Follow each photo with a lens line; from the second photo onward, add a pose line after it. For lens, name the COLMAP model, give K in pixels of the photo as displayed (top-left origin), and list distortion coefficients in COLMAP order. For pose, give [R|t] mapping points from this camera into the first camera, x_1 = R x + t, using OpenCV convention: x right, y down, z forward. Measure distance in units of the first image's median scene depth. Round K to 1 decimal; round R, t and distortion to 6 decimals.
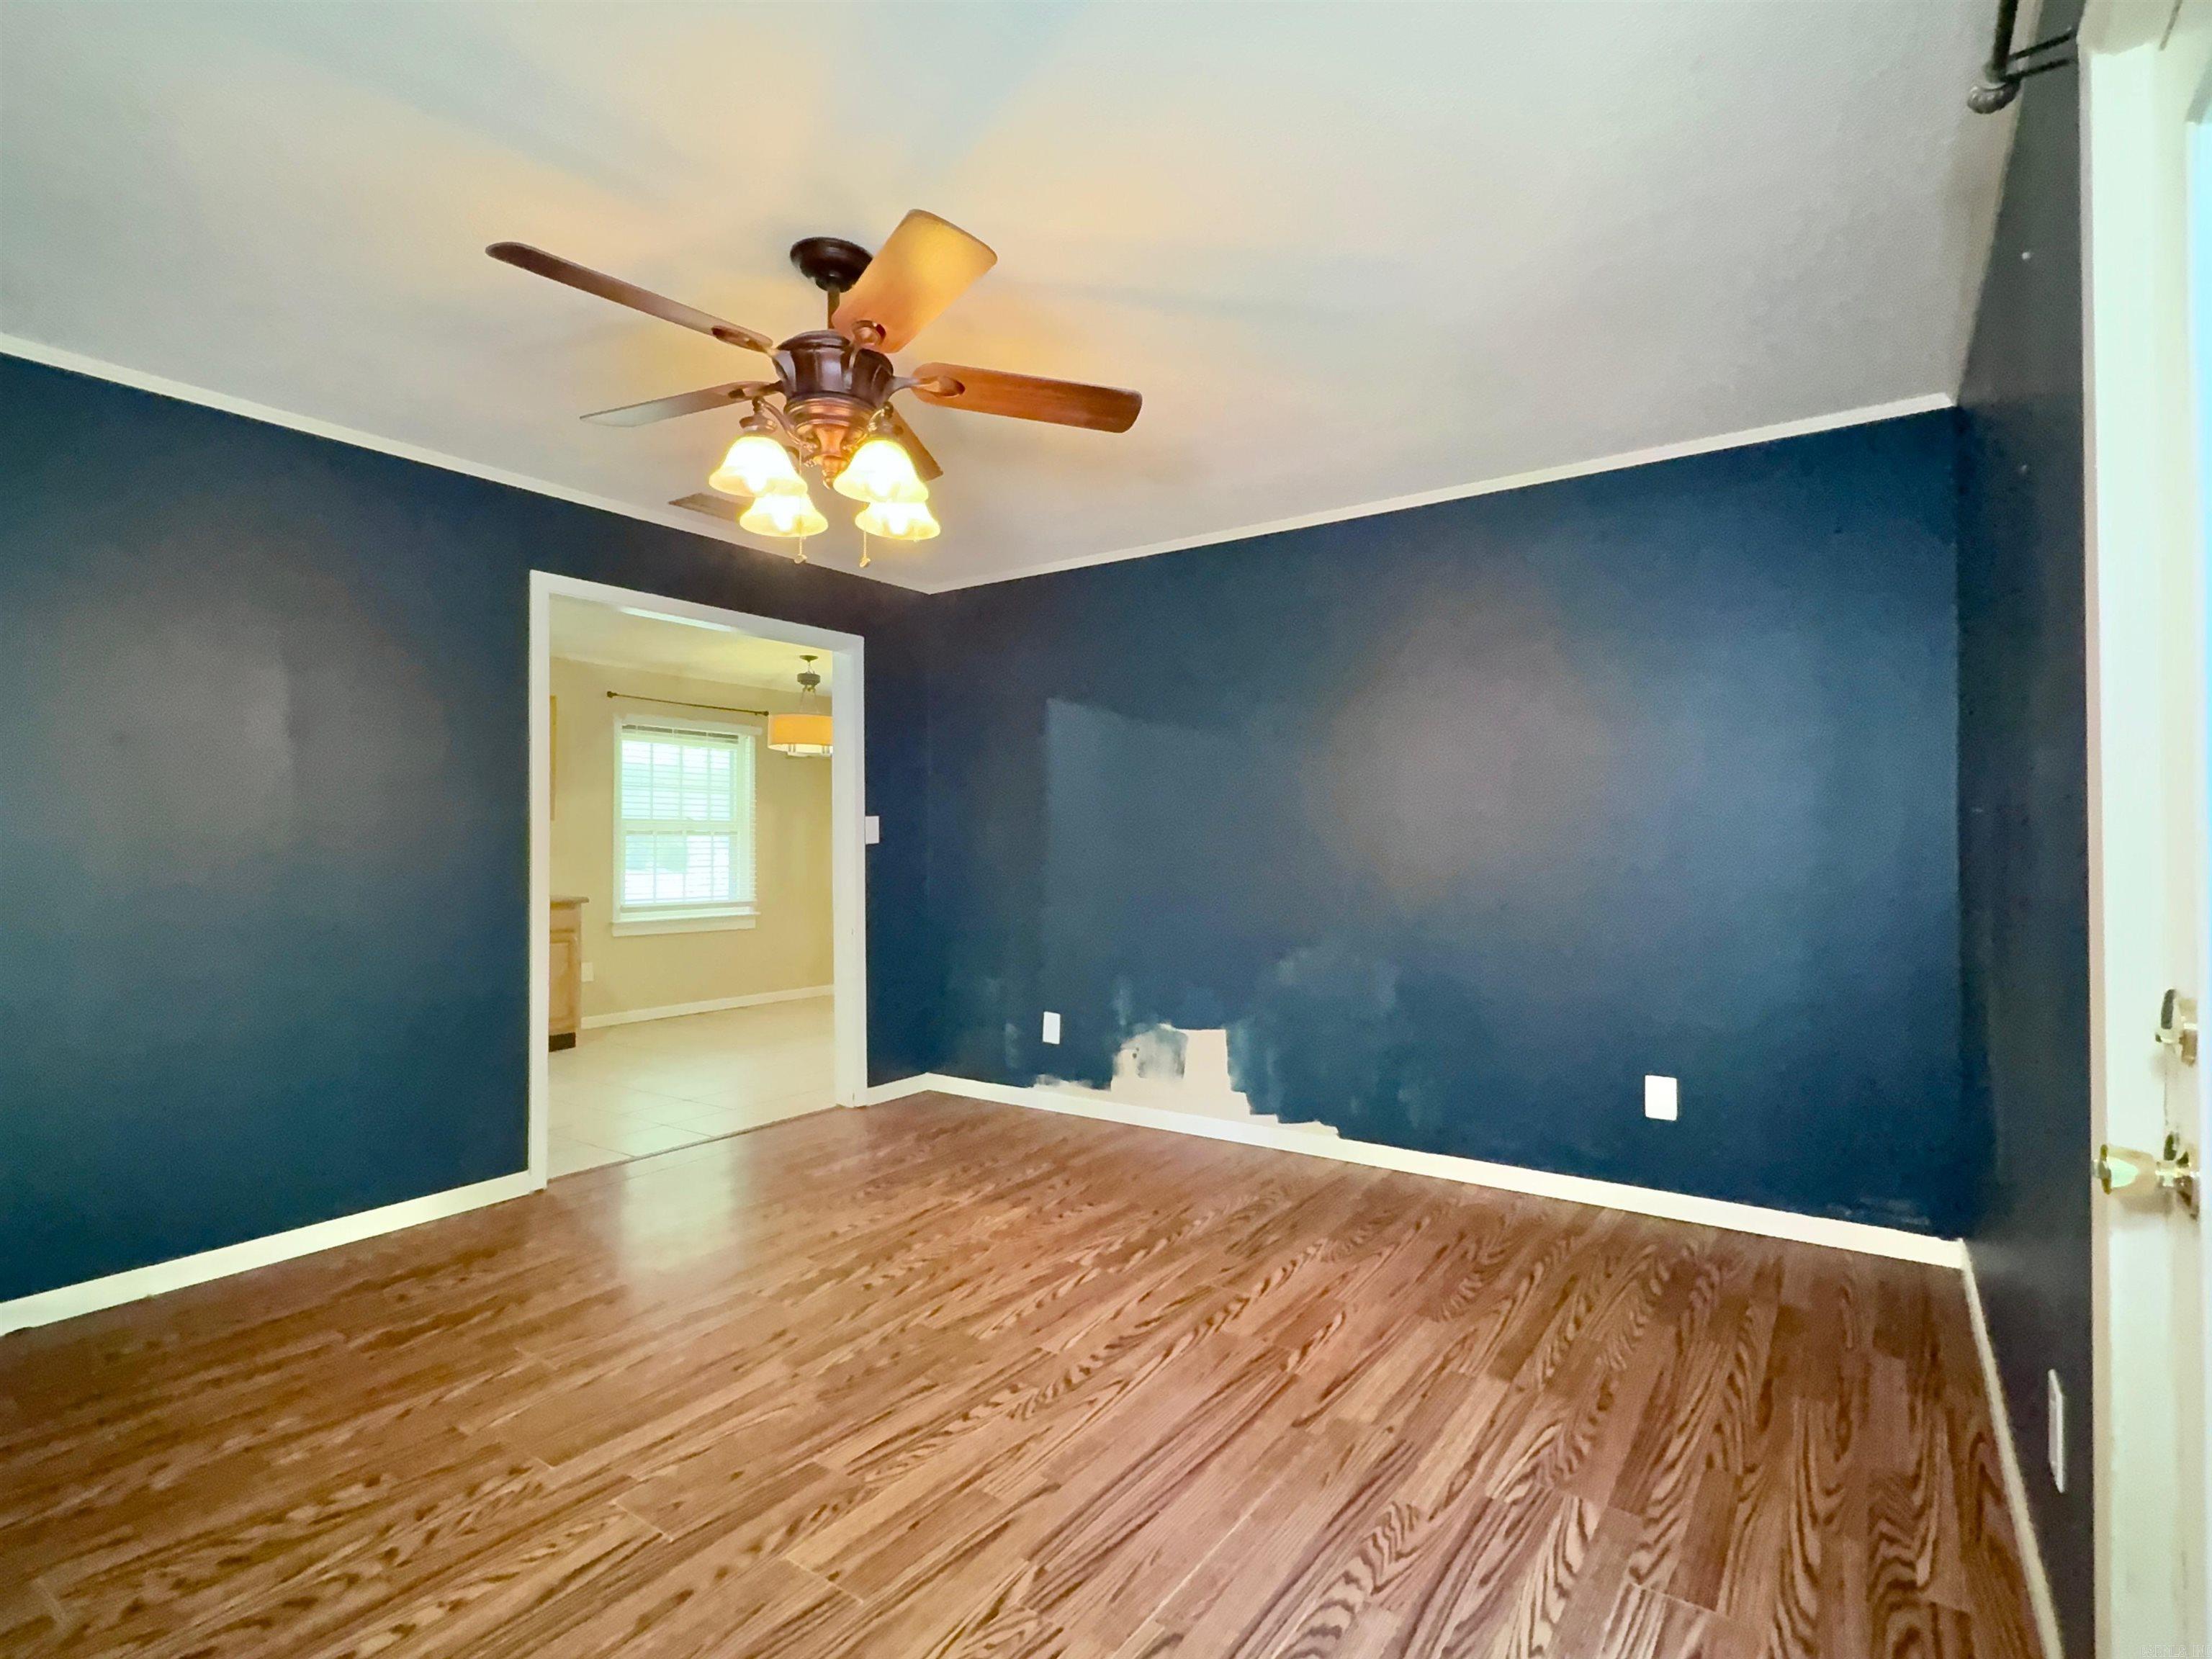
lens RADIAL K [[1095.7, 0, 1108.6], [0, 1095.7, 836.0], [0, 0, 1]] dist [0.000848, -0.000651]
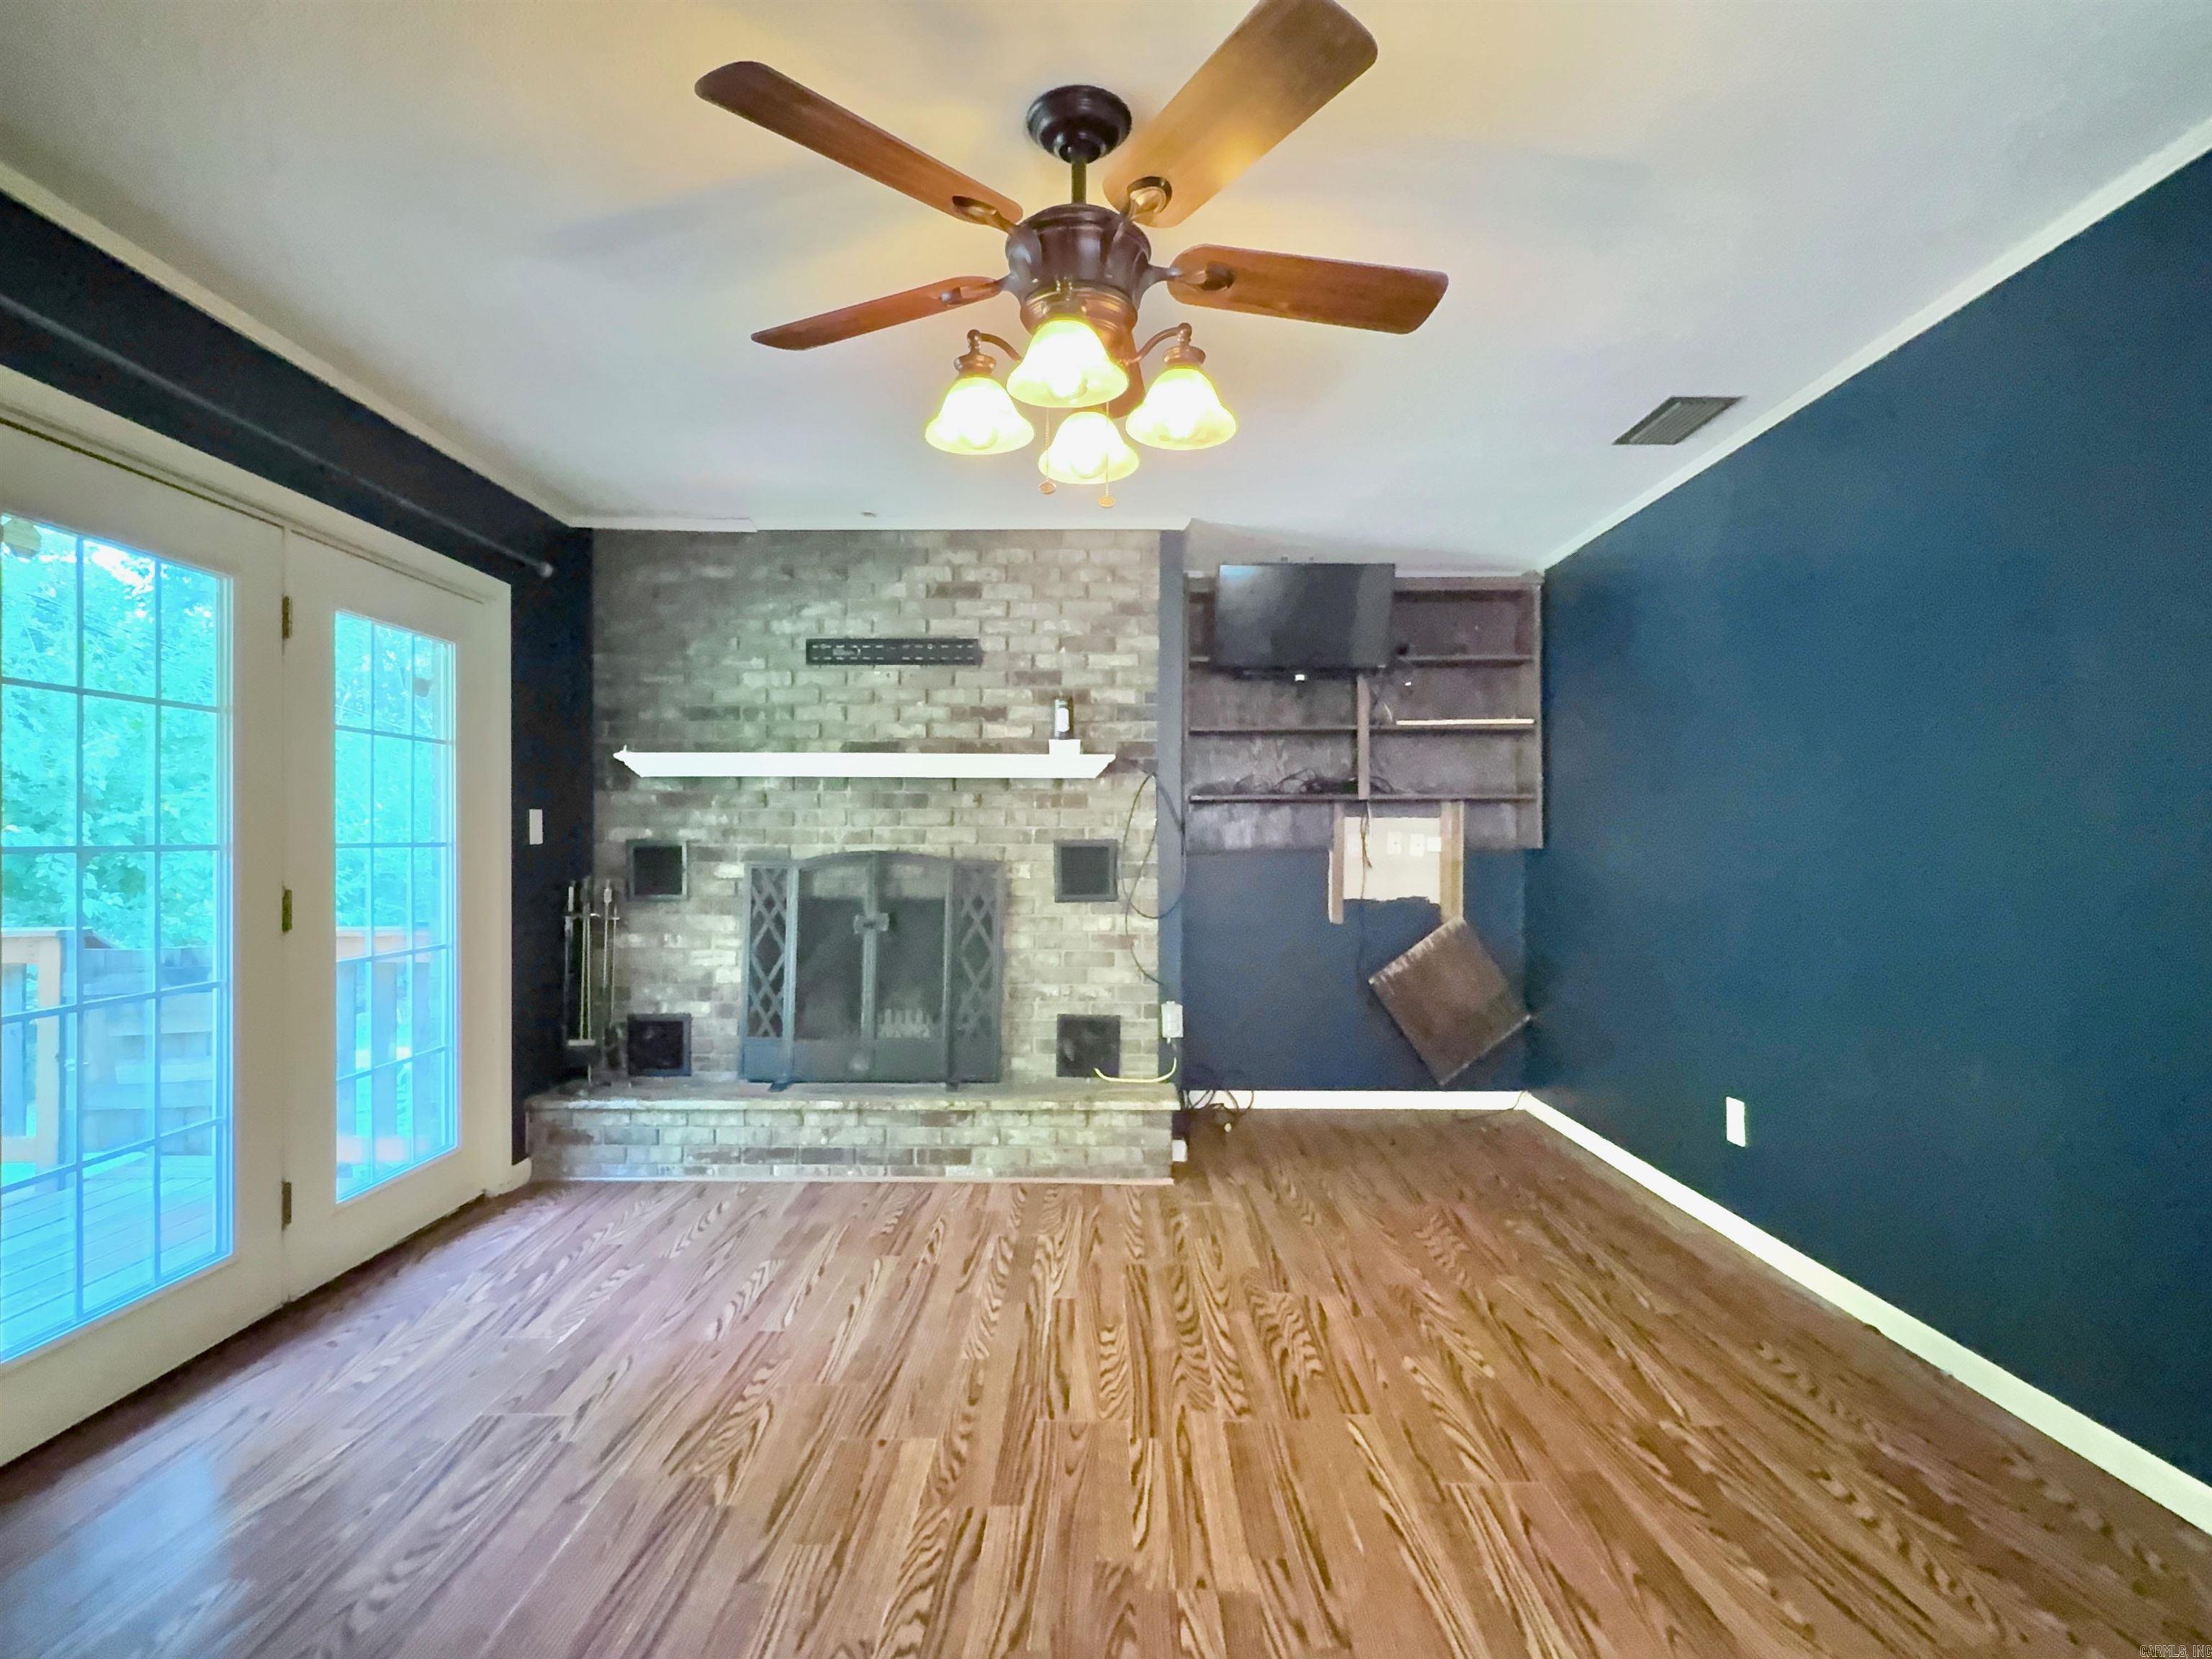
lens RADIAL K [[1094.4, 0, 1105.0], [0, 1094.4, 835.4], [0, 0, 1]] dist [-0.002549, 0.000216]
pose [[-0.820904, -0.004365, -0.571049, 0.190908], [0.005944, 0.999851, -0.016187, 0.012757], [0.571035, -0.016682, -0.820756, 1.670302]]
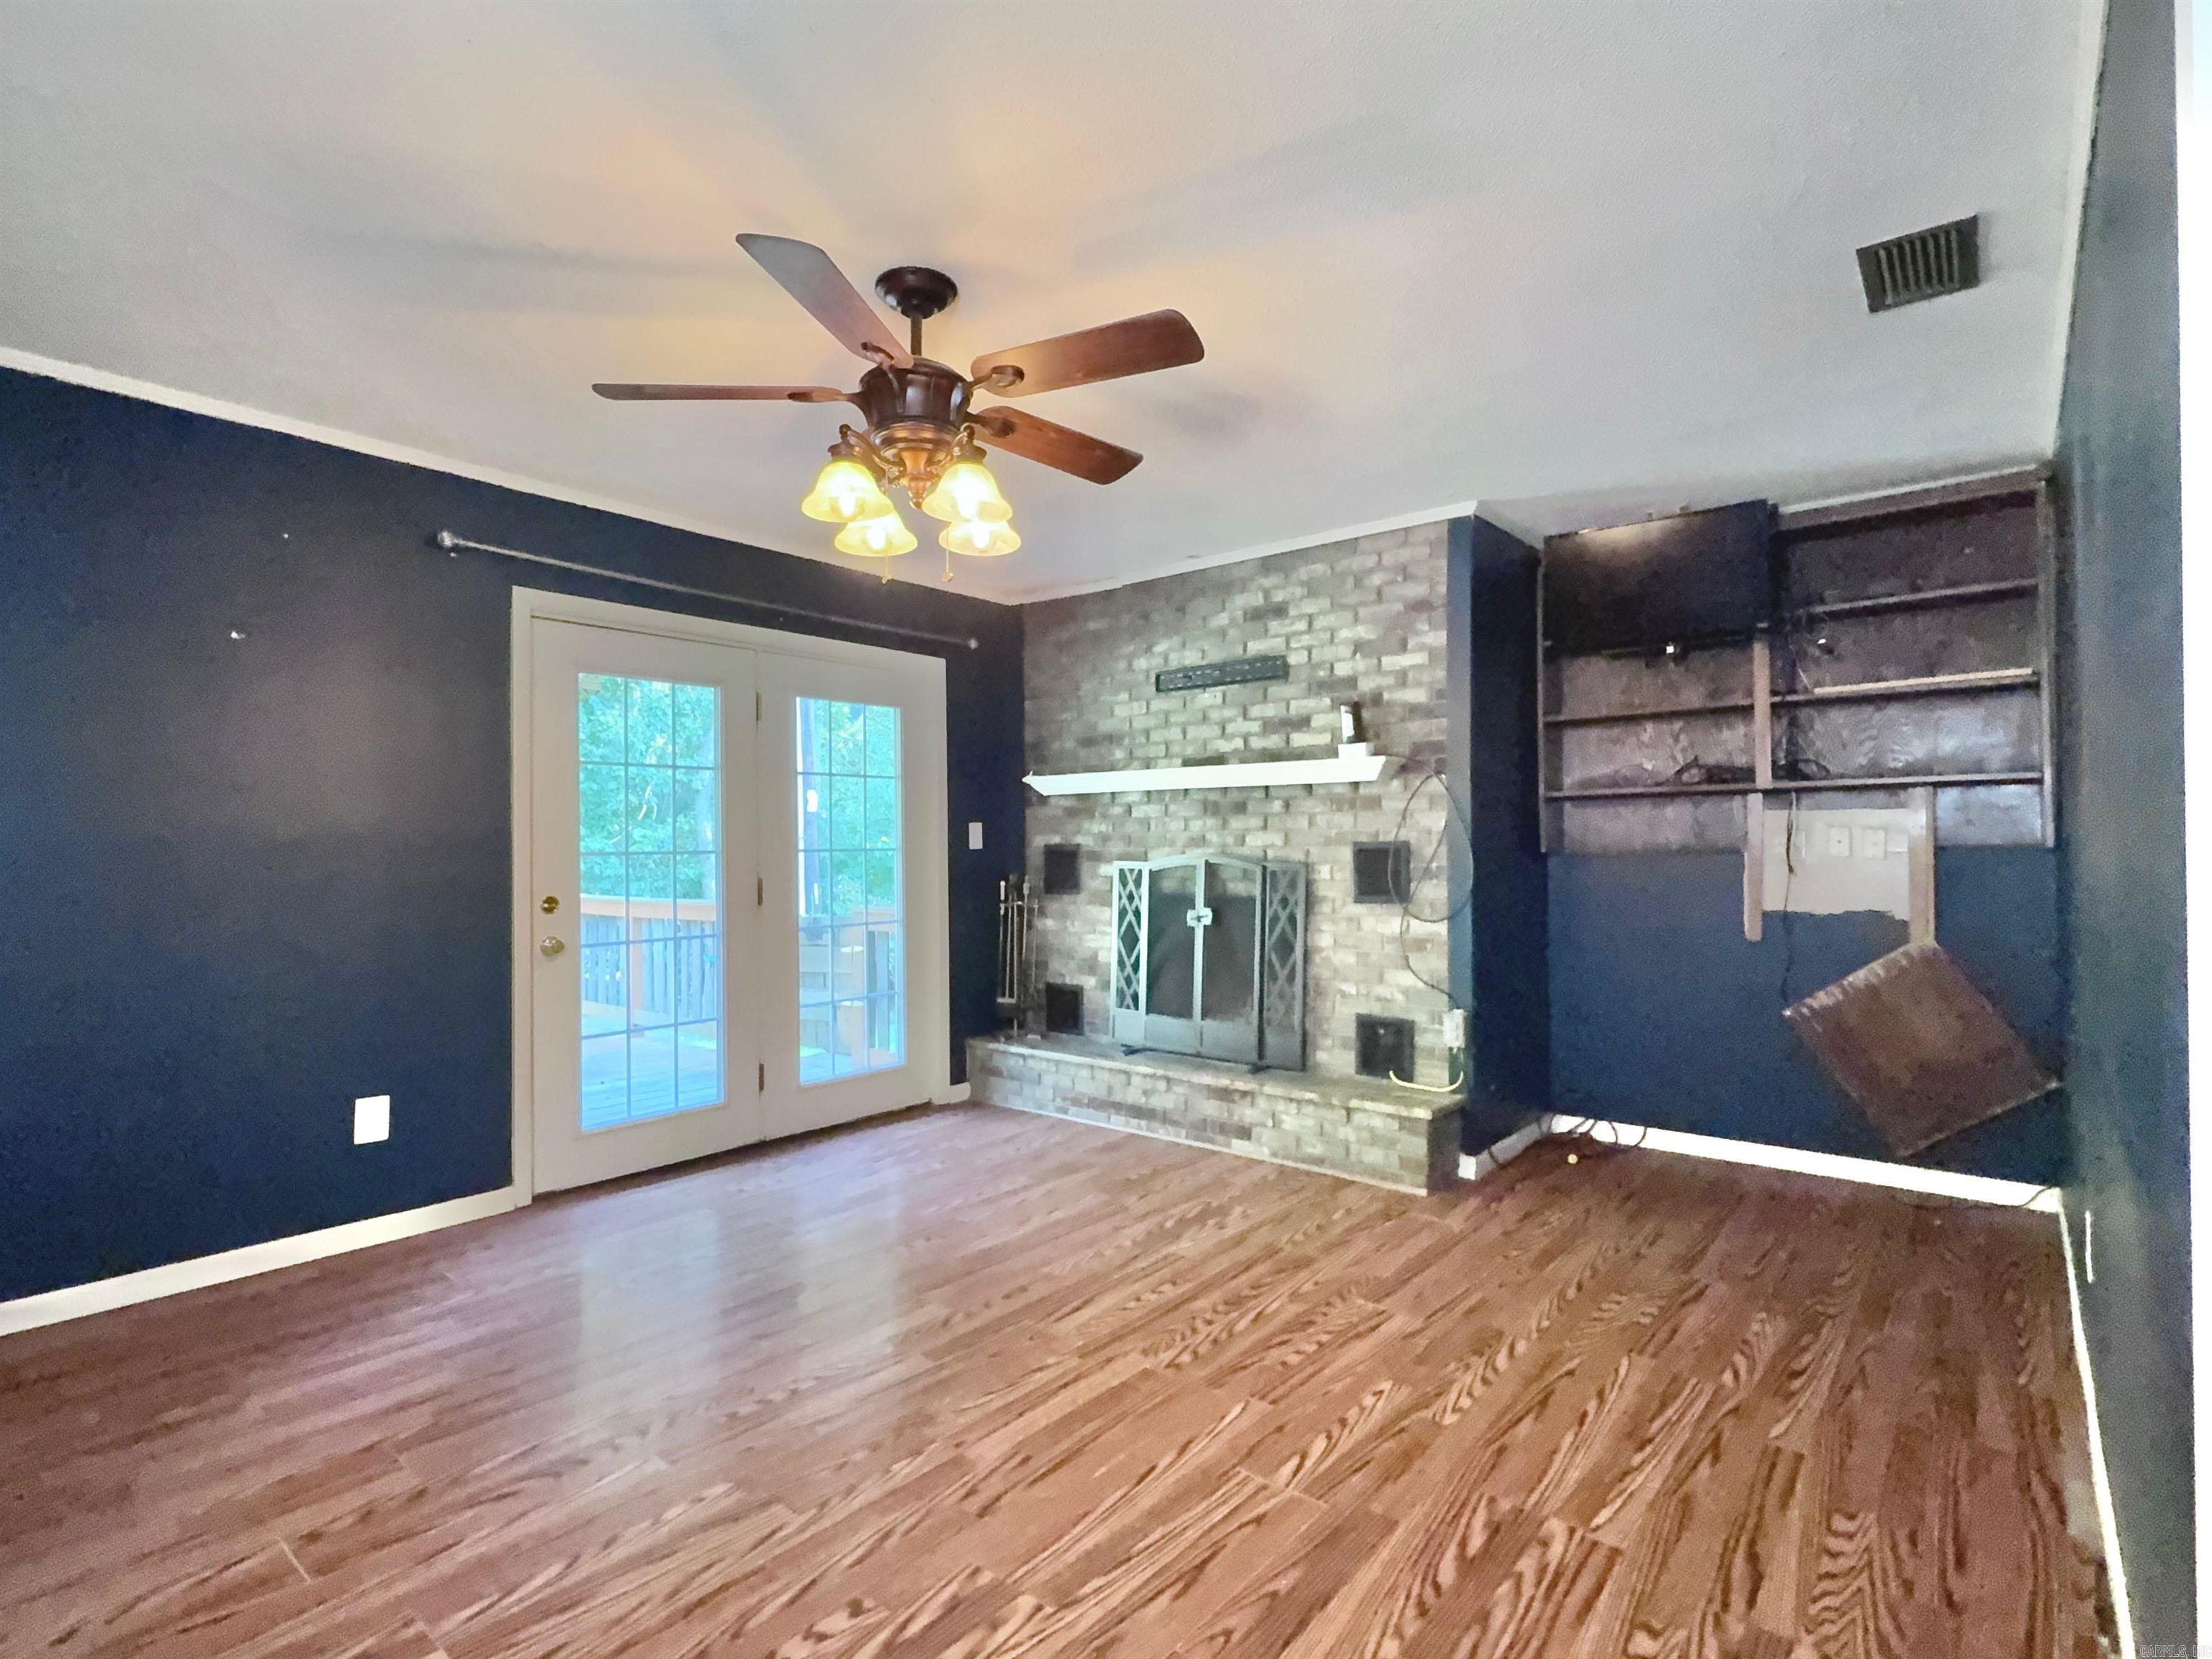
lens RADIAL K [[1095.7, 0, 1108.6], [0, 1095.7, 836.0], [0, 0, 1]] dist [0.000848, -0.000651]
pose [[-0.996827, 0.007269, 0.079268, -0.515502], [0.005539, 0.999742, -0.022023, 0.018566], [-0.079408, -0.021514, -0.996610, 2.020907]]
